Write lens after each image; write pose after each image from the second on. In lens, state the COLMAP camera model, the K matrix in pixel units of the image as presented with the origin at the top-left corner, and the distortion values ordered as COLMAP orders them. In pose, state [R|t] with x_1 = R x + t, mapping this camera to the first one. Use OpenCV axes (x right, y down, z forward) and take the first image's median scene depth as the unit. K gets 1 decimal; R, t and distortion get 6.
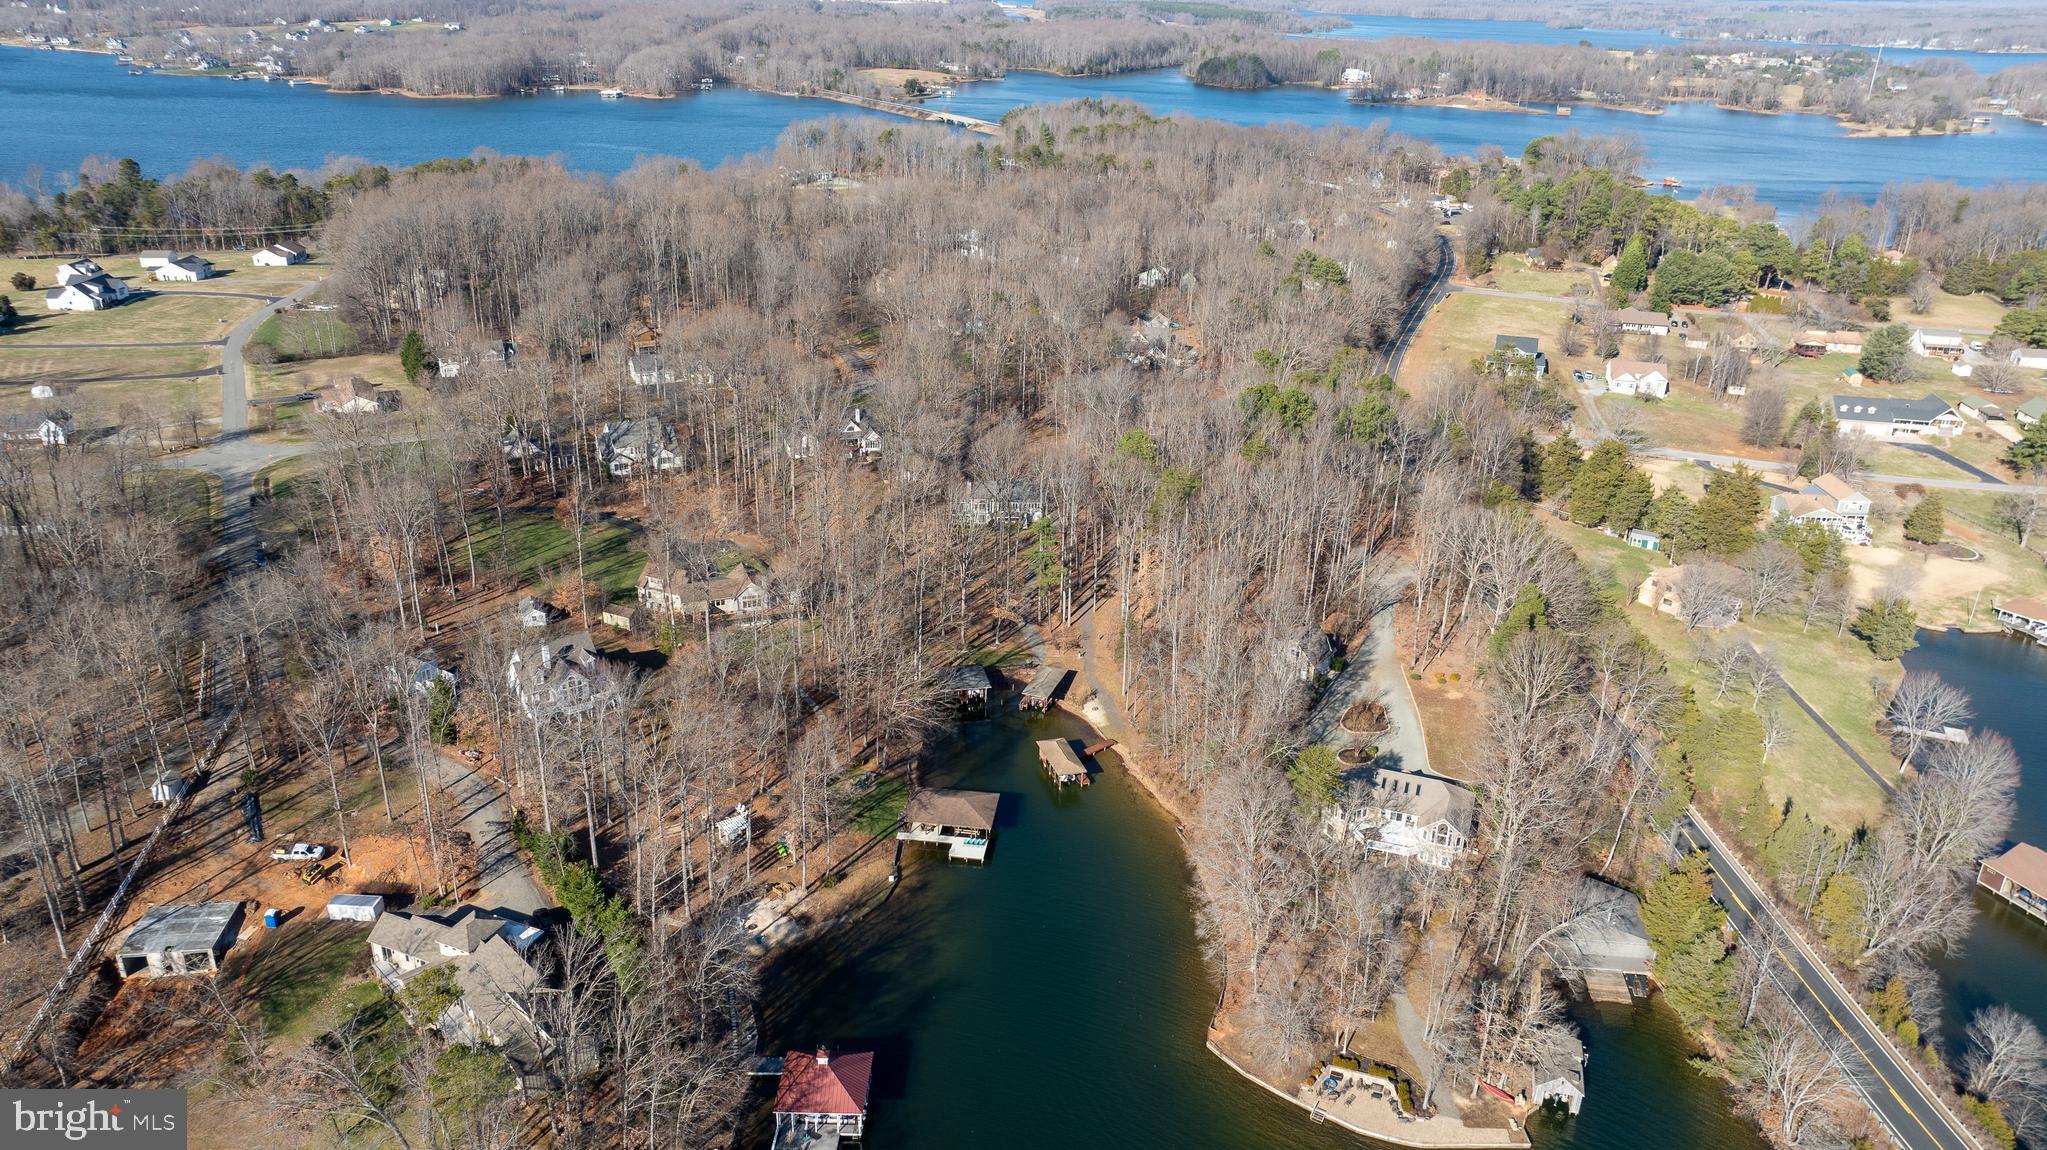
lens RADIAL K [[1447.6, 0, 1023.5], [0, 1447.6, 575.0], [0, 0, 1]] dist [-0.050390, 0.070147]
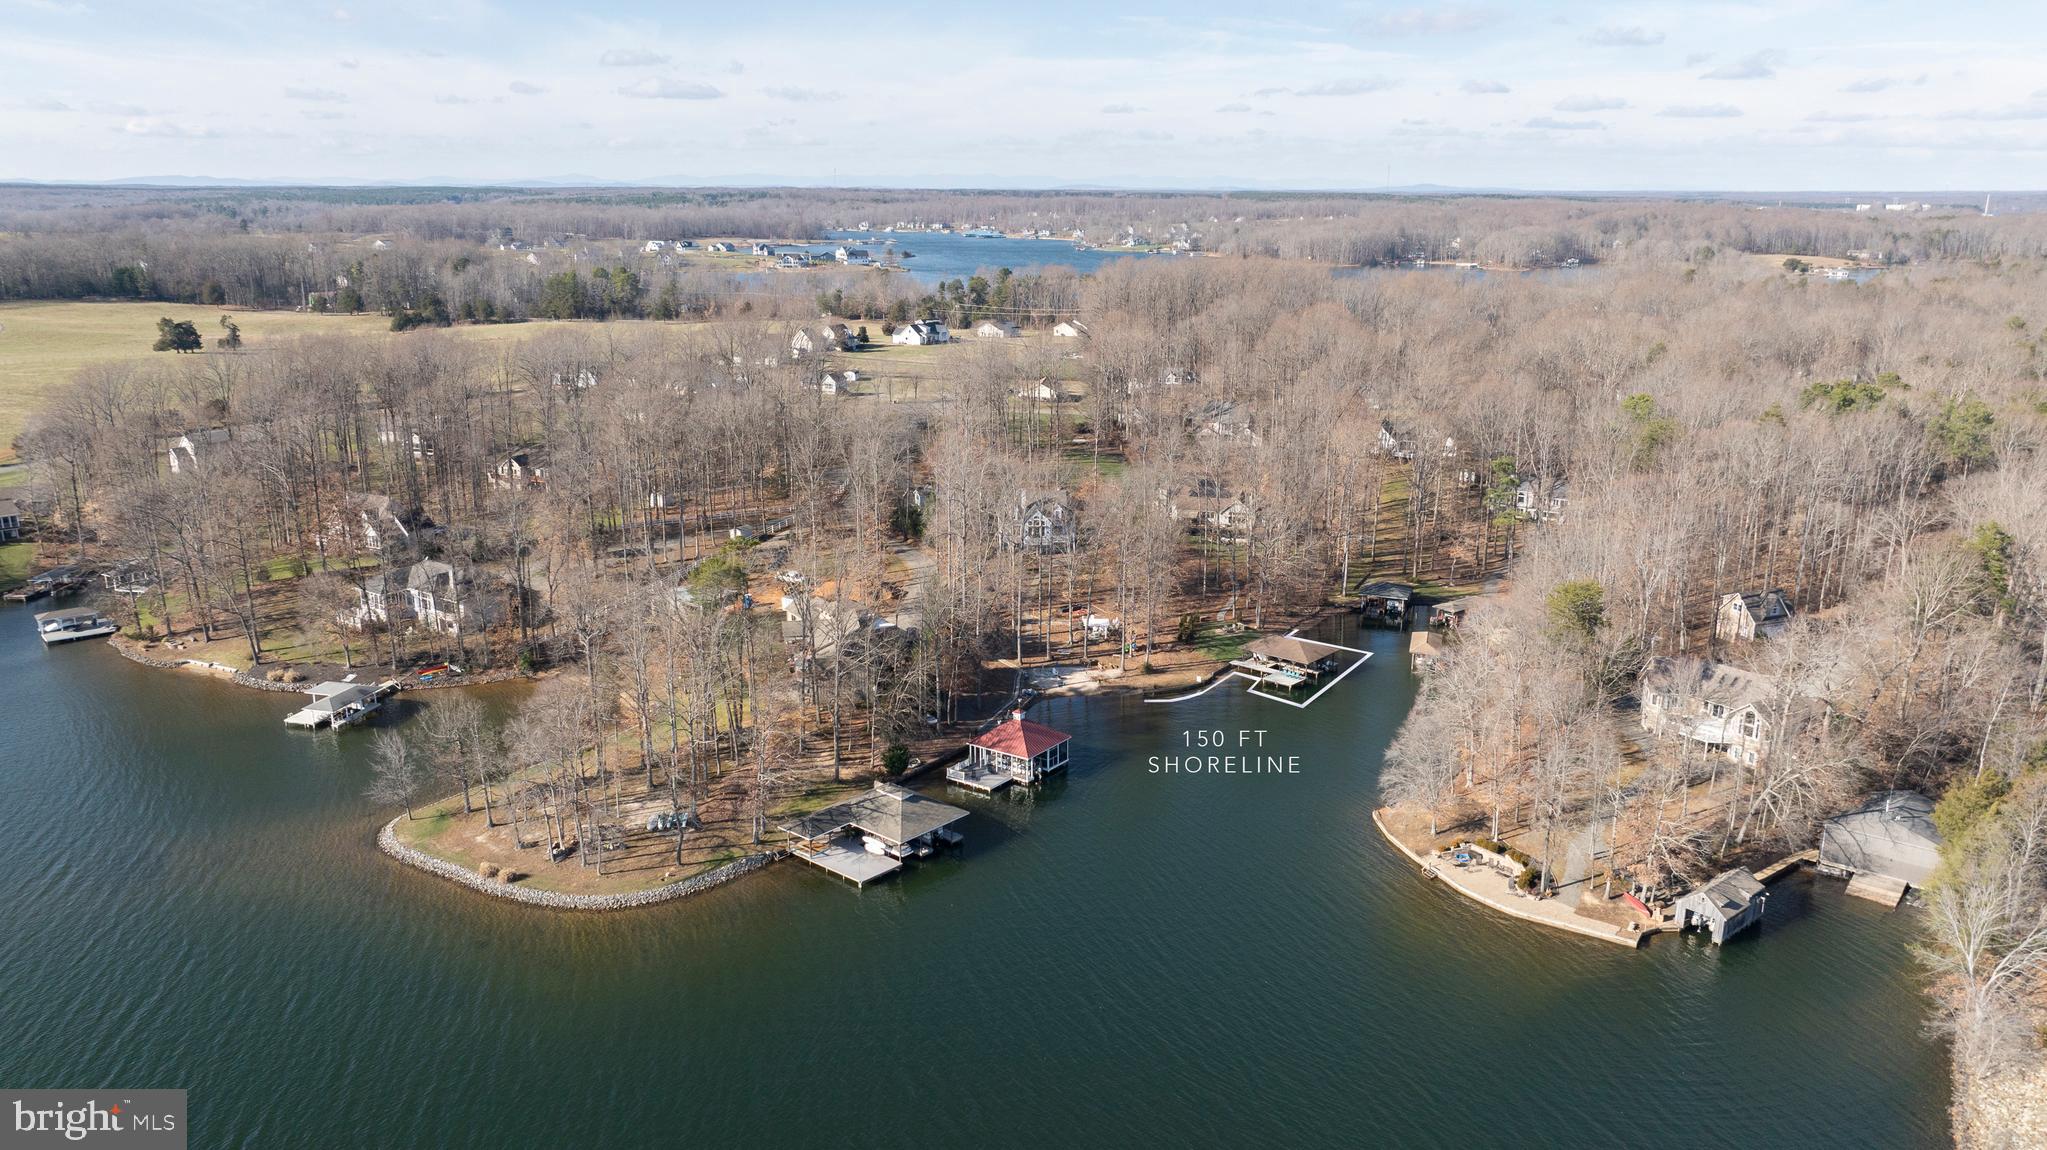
lens RADIAL K [[1491.2, 0, 1023.5], [0, 1491.2, 575.0], [0, 0, 1]] dist [-0.009454, -0.008925]
pose [[0.826487, 0.123139, -0.549323, 0.323319], [-0.205573, 0.974414, -0.090868, 0.208368], [0.524078, 0.188027, 0.830655, -0.017964]]
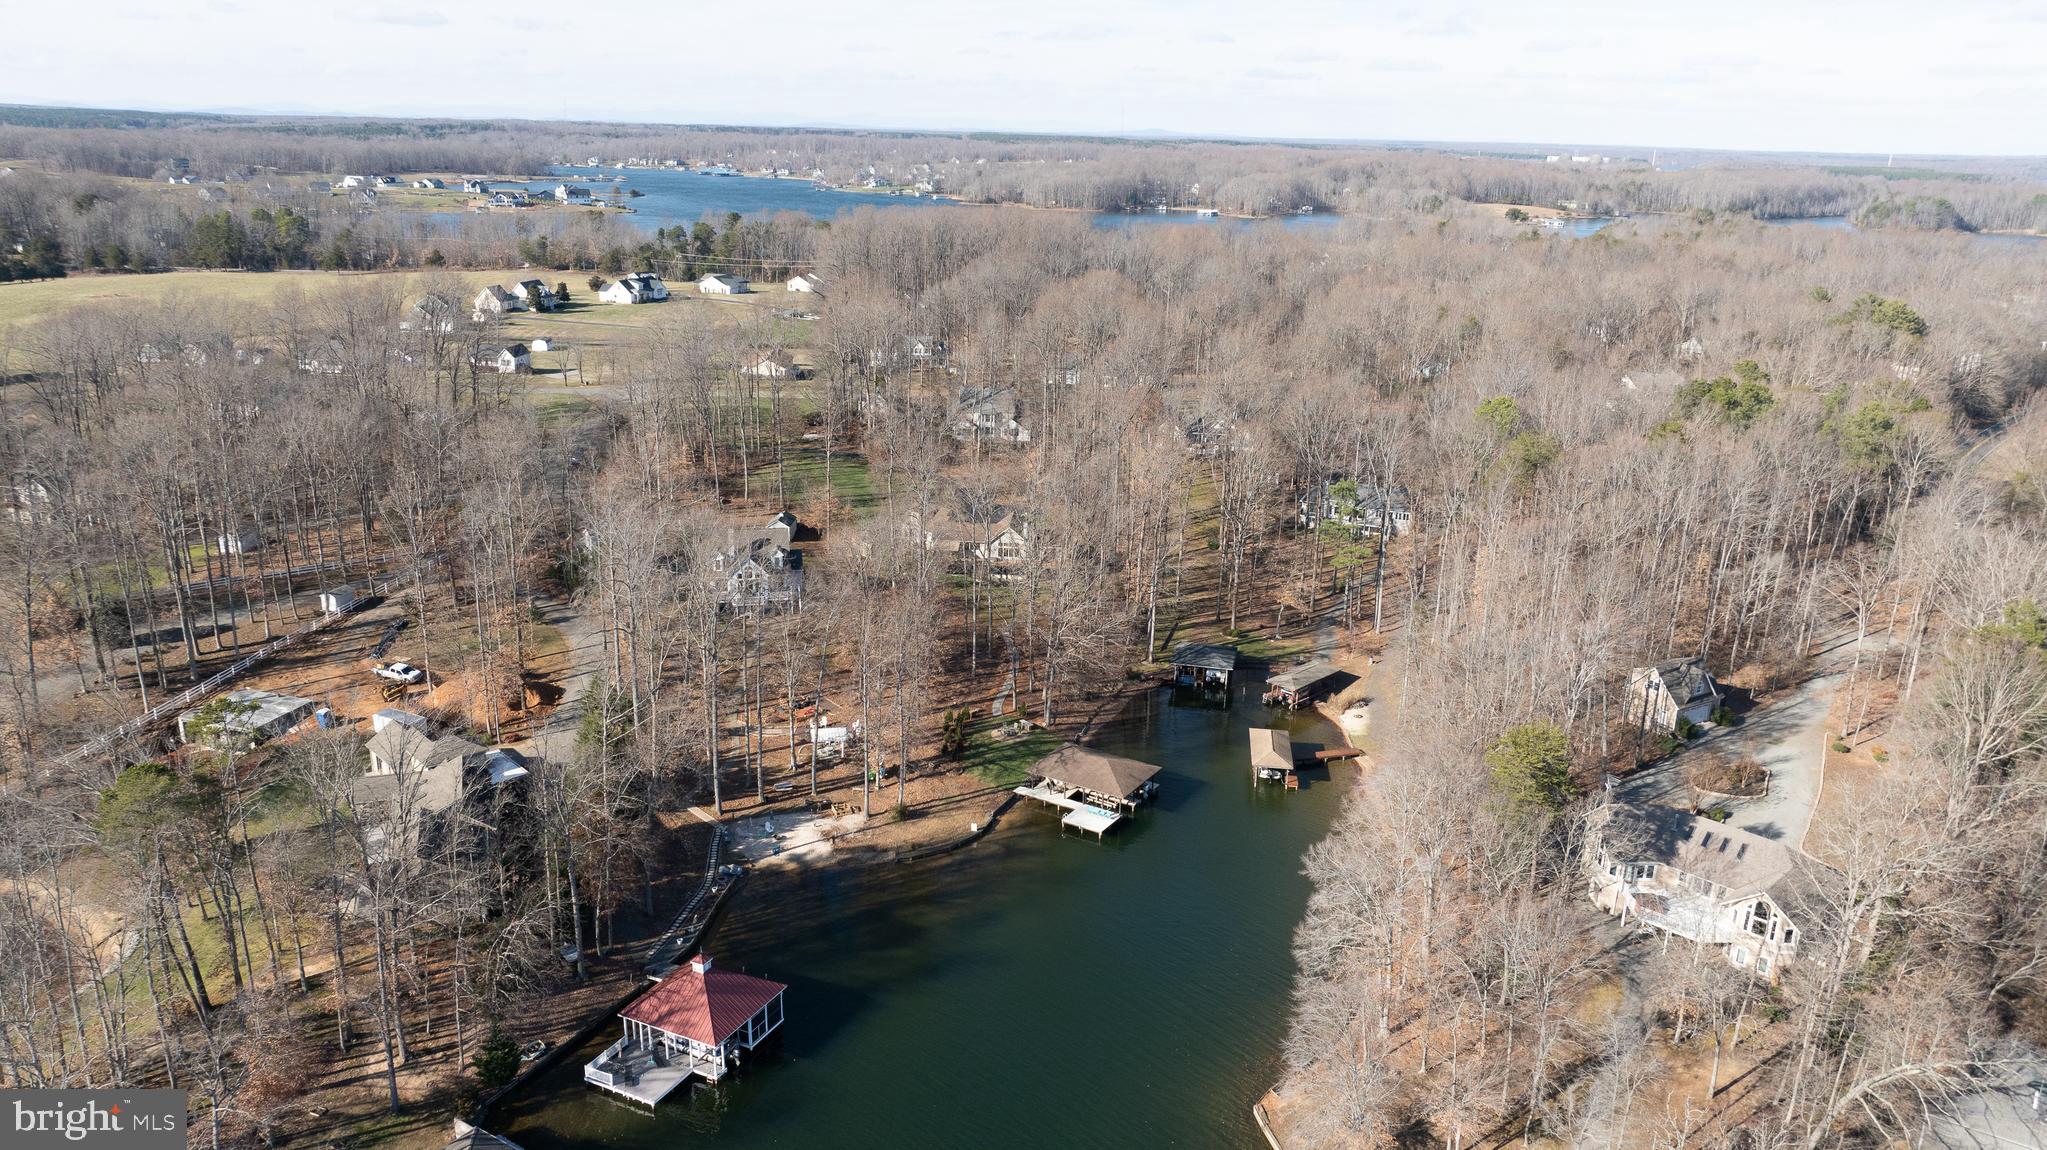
lens RADIAL K [[1441.7, 0, 1023.5], [0, 1441.7, 575.0], [0, 0, 1]] dist [-0.001407, -0.041185]
pose [[0.909868, 0.121759, -0.396629, 0.177340], [-0.164799, 0.983382, -0.076165, 0.103815], [0.380764, 0.134664, 0.914814, 0.221377]]
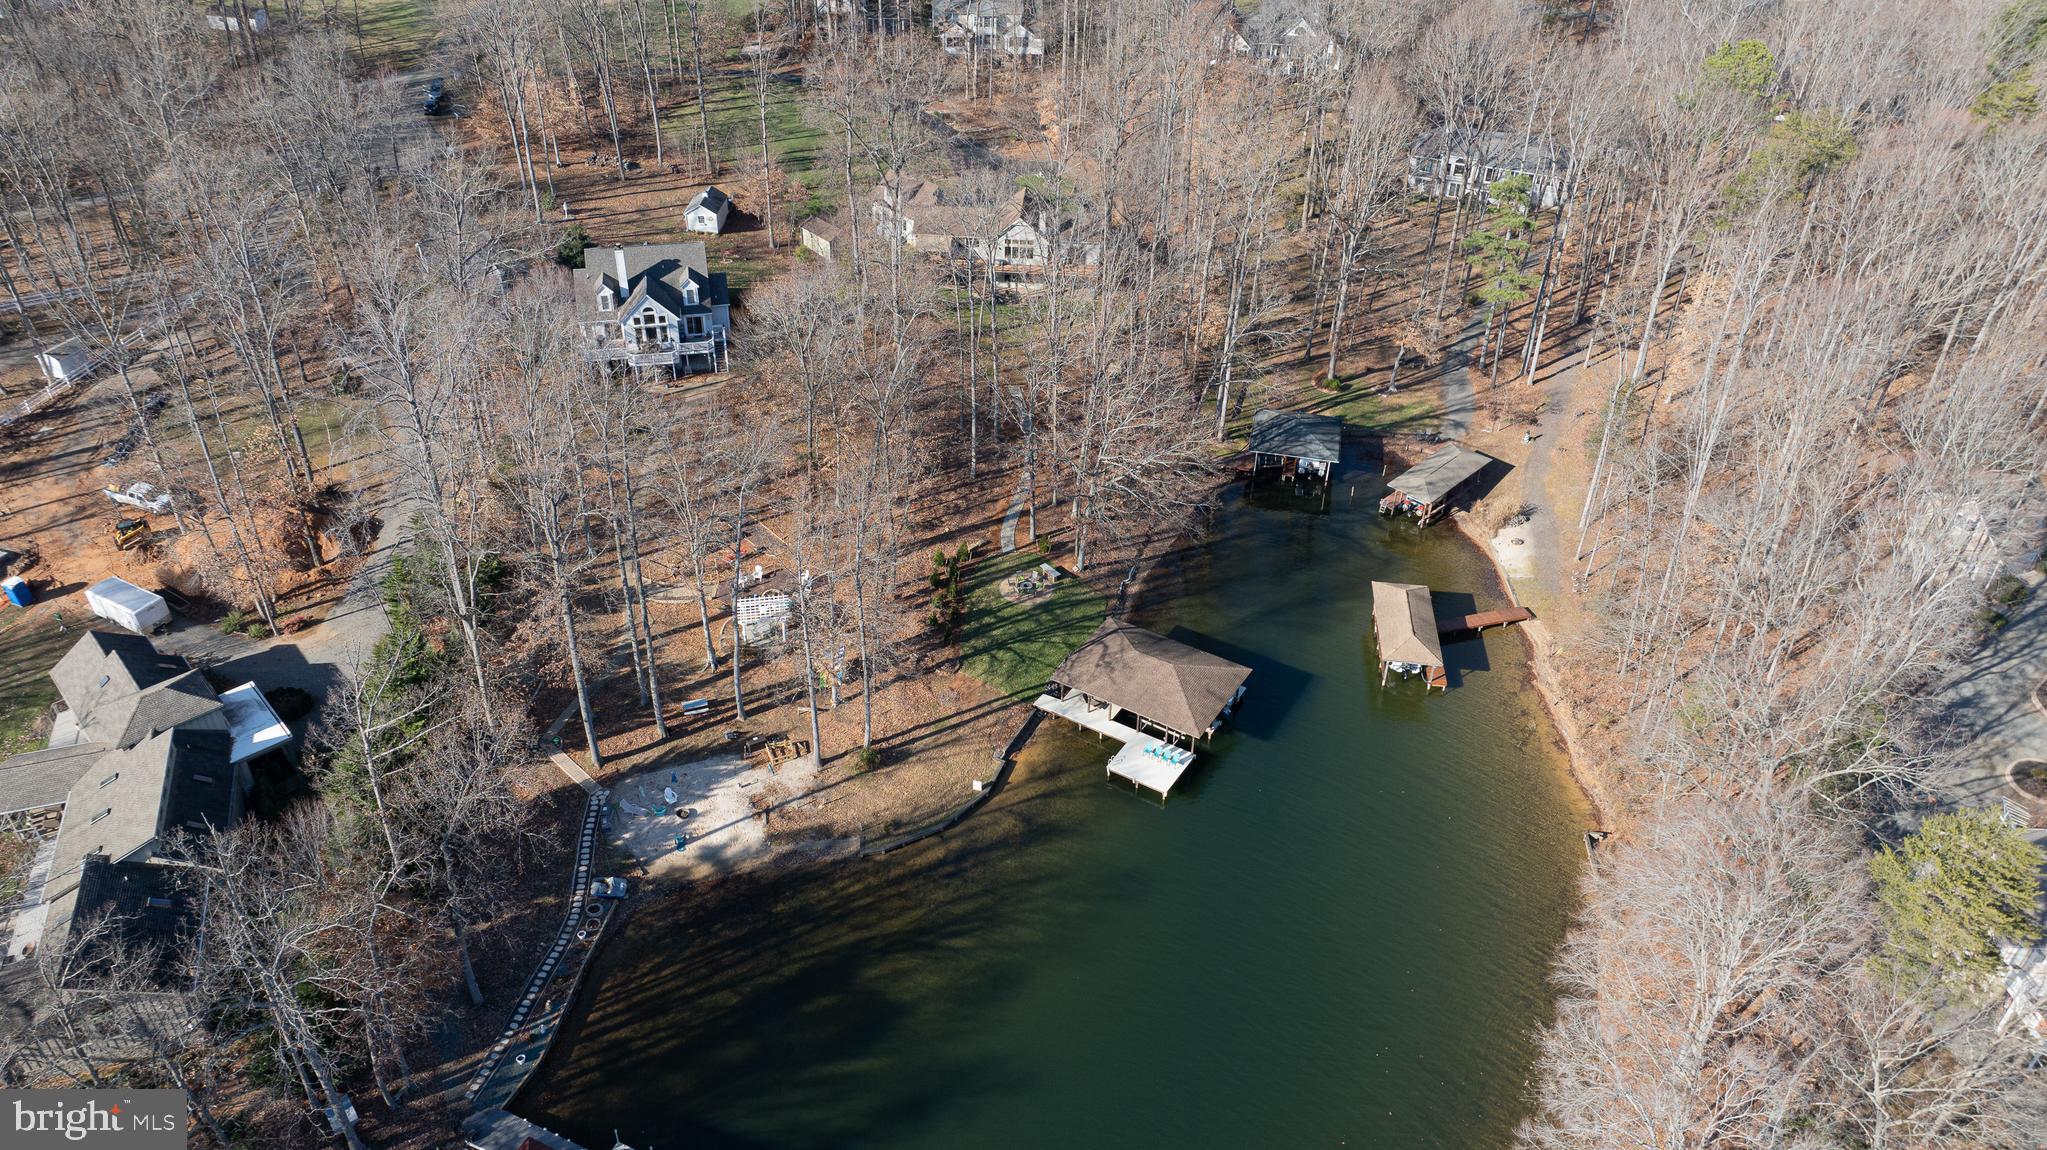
lens RADIAL K [[1447.6, 0, 1023.5], [0, 1447.6, 575.0], [0, 0, 1]] dist [-0.050390, 0.070147]
pose [[0.910380, 0.235139, -0.340466, 0.065934], [-0.163353, 0.960242, 0.226389, 0.012426], [0.380162, -0.150484, 0.912596, 0.427044]]
